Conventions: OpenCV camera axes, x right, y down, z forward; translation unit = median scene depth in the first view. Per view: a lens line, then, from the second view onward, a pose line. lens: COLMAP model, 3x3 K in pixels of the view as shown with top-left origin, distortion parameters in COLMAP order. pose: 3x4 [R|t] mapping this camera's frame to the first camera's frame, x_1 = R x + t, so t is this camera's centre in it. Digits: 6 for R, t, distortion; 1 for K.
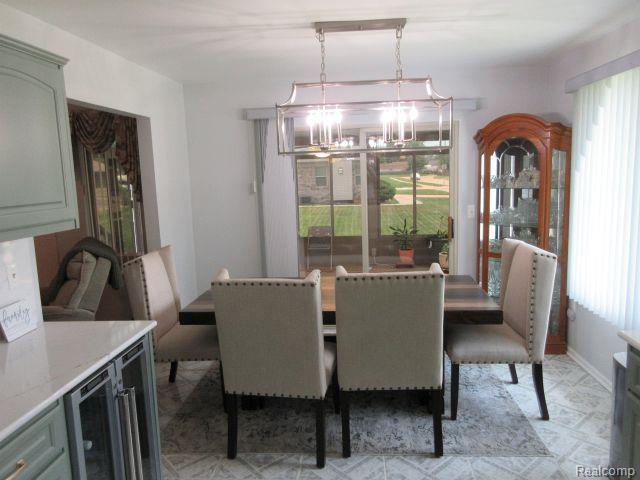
lens RADIAL K [[482.1, 0, 319.9], [0, 482.1, 235.5], [0, 0, 1]] dist [-0.003590, 0.014869]
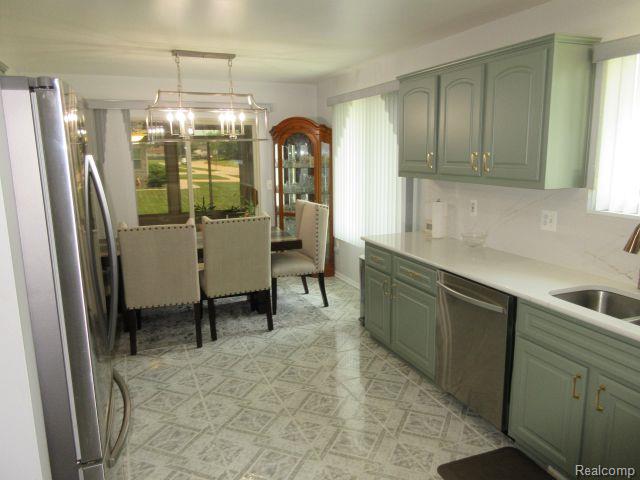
lens RADIAL K [[482.1, 0, 318.1], [0, 482.1, 241.4], [0, 0, 1]] dist [-0.003590, 0.014869]
pose [[0.893923, -0.063274, 0.443731, -0.273876], [0.045237, 0.997667, 0.051130, 0.069765], [-0.445931, -0.025633, 0.894700, -0.454801]]
